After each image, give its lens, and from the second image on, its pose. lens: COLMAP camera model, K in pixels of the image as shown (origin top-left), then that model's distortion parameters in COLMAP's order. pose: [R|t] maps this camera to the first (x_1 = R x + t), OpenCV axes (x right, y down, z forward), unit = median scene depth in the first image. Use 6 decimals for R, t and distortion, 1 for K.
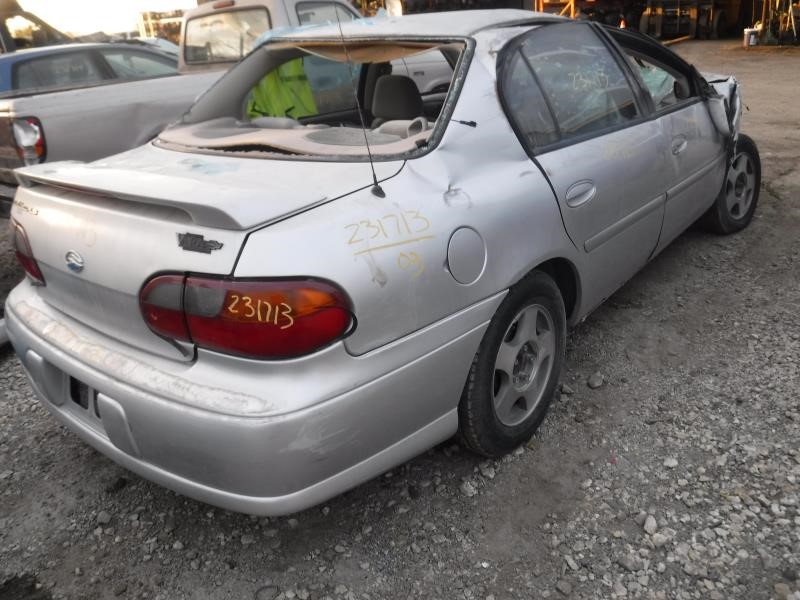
lens RADIAL K [[642.4, 0, 404.6], [0, 642.4, 298.5], [0, 0, 1]] dist [-0.082113, 0.019002]
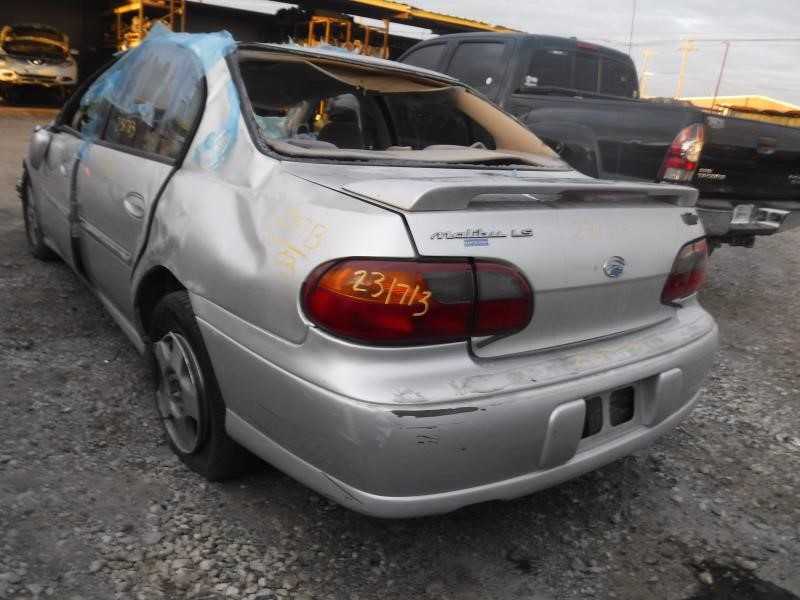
lens RADIAL K [[642.4, 0, 404.6], [0, 642.4, 298.5], [0, 0, 1]] dist [-0.082113, 0.019002]
pose [[0.254939, -0.187993, 0.948507, -1.728780], [0.280171, 0.953203, 0.113619, -0.238307], [-0.925479, 0.236778, 0.295679, 1.140820]]
